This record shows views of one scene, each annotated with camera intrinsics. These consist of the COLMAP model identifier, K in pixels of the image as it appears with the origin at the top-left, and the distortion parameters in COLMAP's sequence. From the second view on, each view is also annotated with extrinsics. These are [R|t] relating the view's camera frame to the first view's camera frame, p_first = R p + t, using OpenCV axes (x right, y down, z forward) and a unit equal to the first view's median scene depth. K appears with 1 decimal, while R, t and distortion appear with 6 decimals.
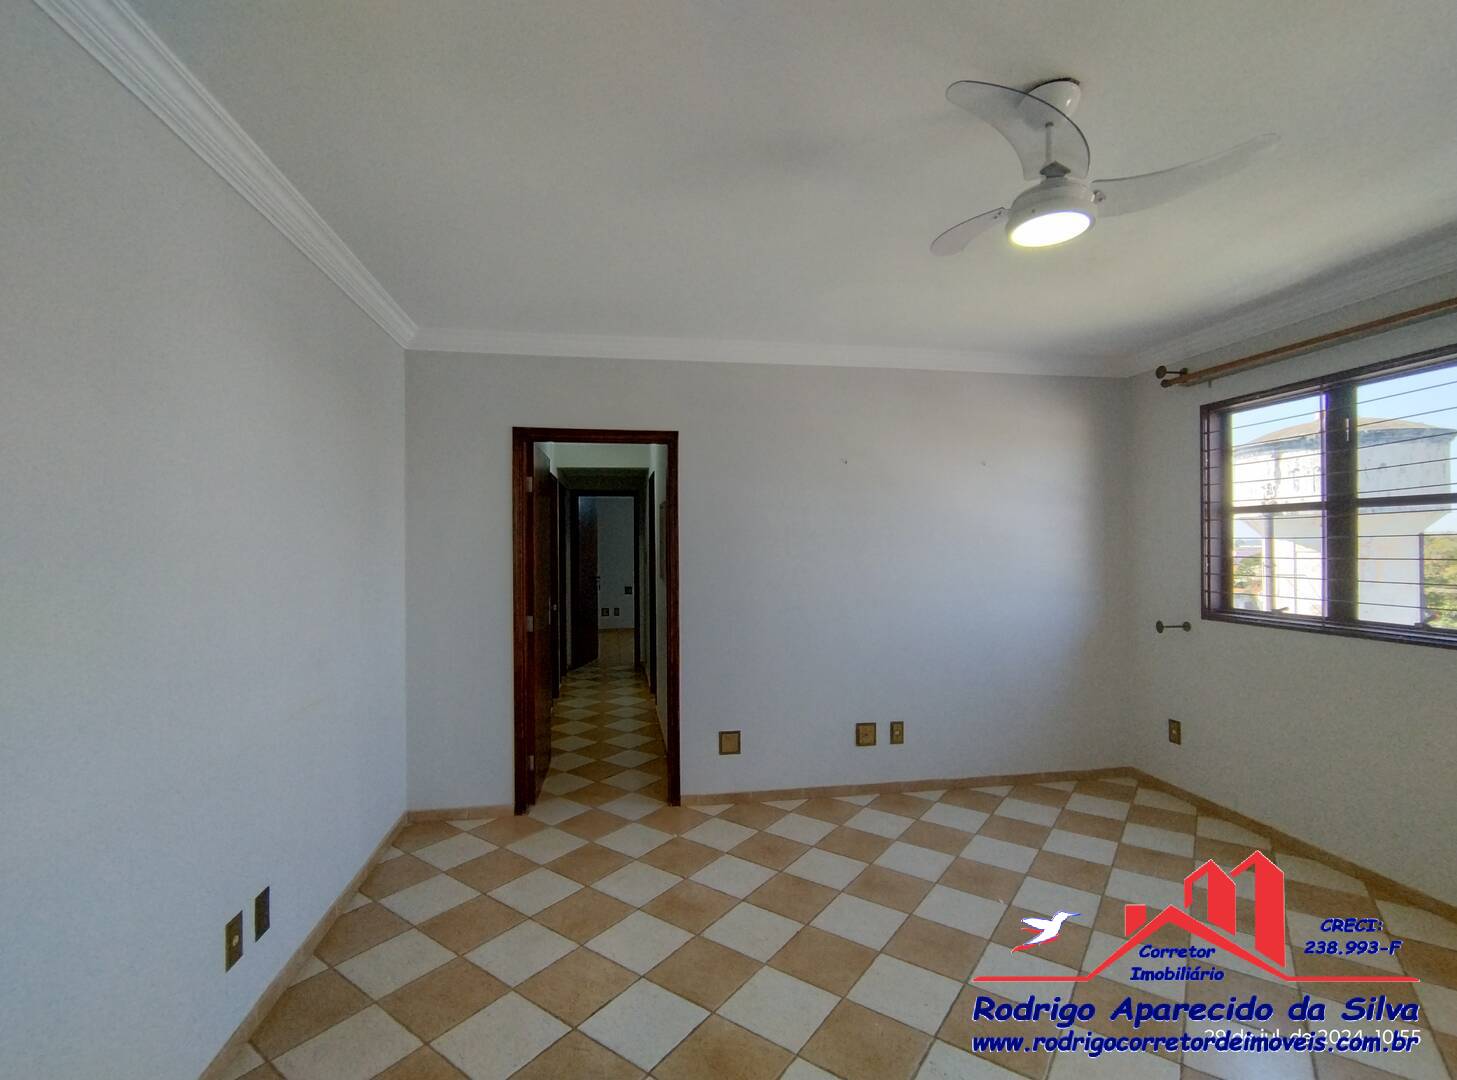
lens RADIAL K [[669.8, 0, 734.2], [0, 669.8, 541.6], [0, 0, 1]] dist [0.003275, 0.001224]
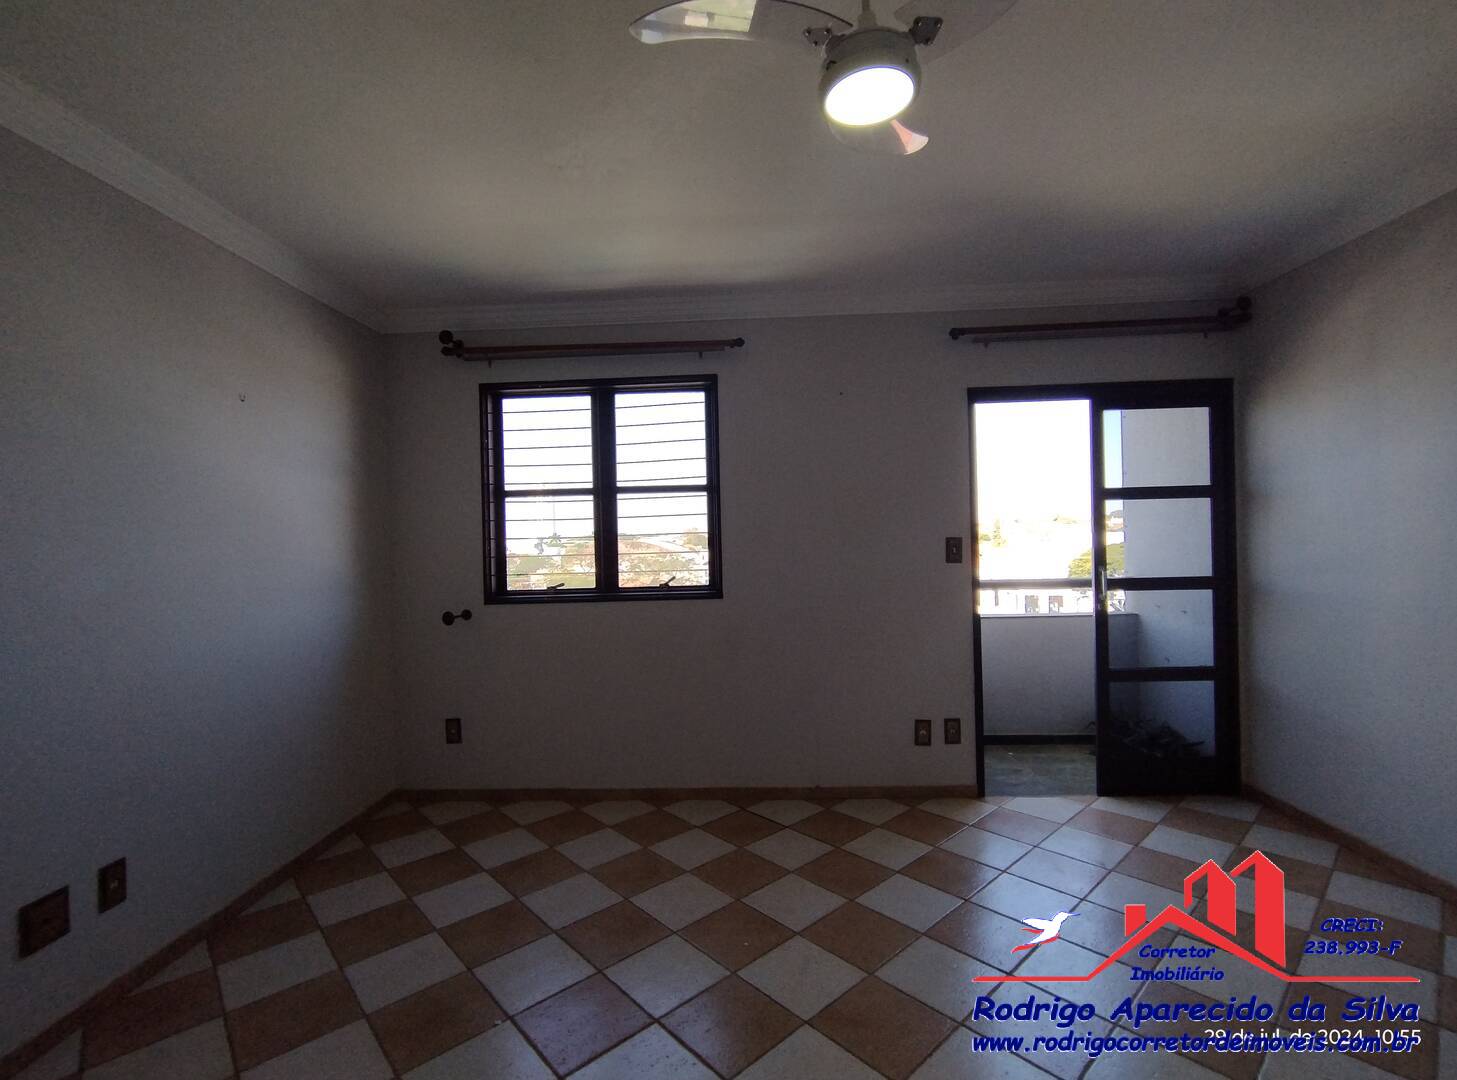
lens RADIAL K [[669.8, 0, 724.5], [0, 669.8, 540.3], [0, 0, 1]] dist [0.003275, 0.001224]
pose [[0.215923, 0.000372, 0.976410, -0.172830], [0.019464, 0.999800, -0.004685, 0.034790], [-0.976216, 0.020016, 0.215873, 0.458143]]
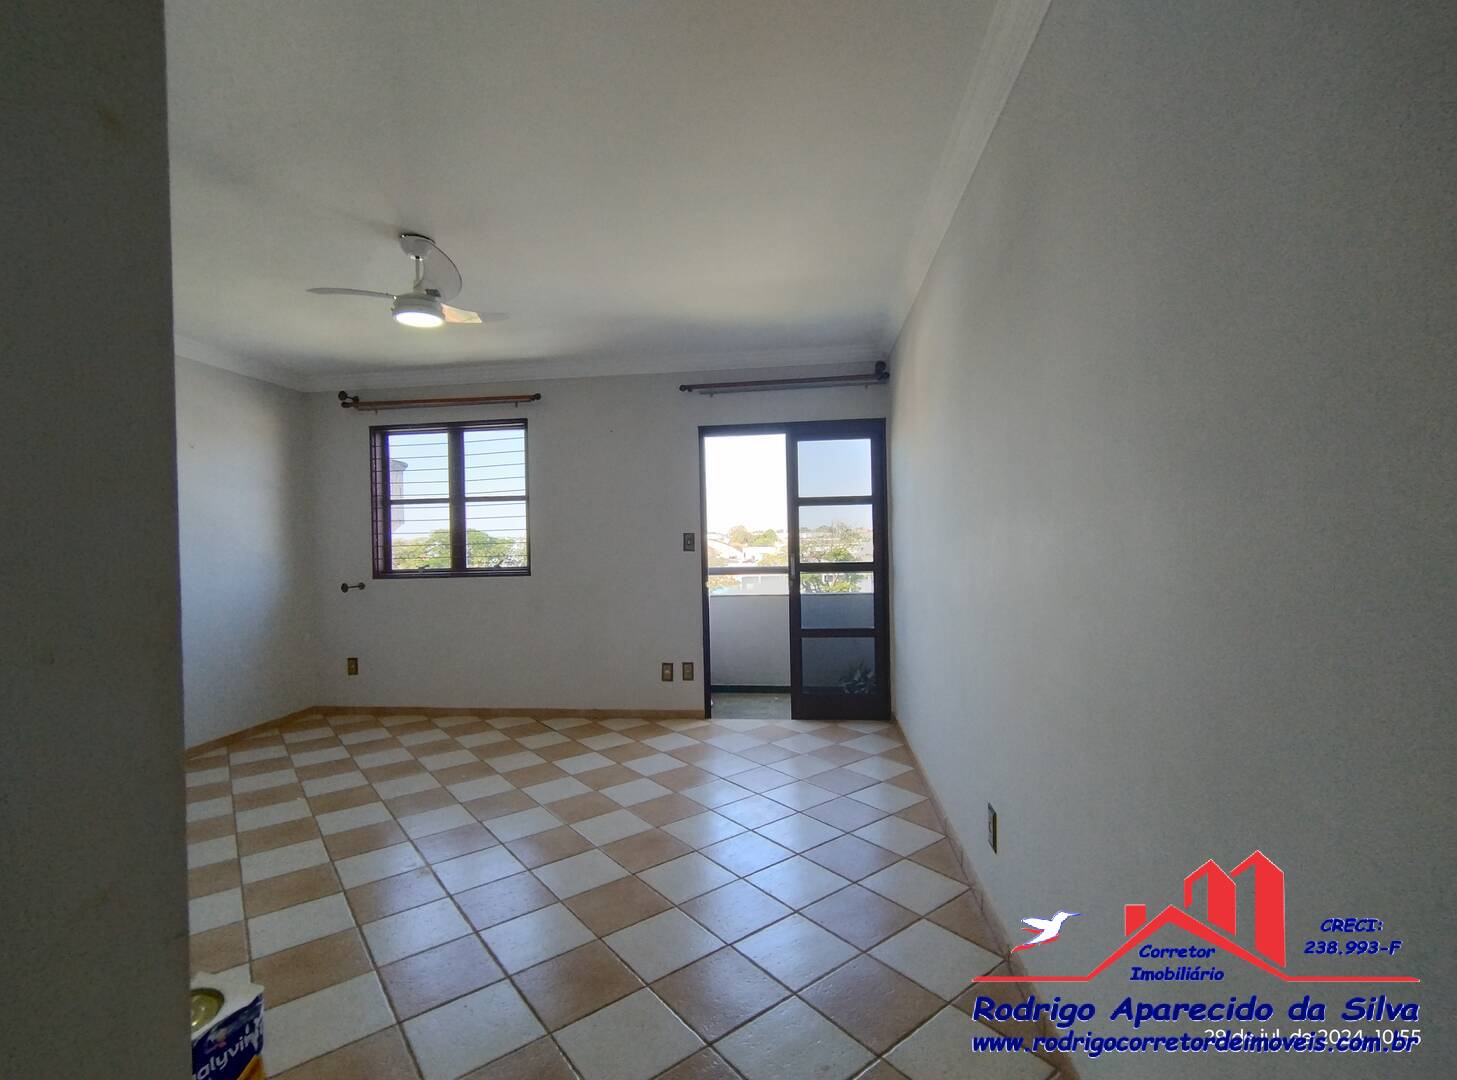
lens RADIAL K [[669.8, 0, 720.8], [0, 669.8, 541.8], [0, 0, 1]] dist [0.003275, 0.001224]
pose [[0.294193, -0.005793, 0.955729, -0.428353], [0.016525, 0.999863, 0.000974, 0.049107], [-0.955603, 0.015507, 0.294248, -0.103809]]
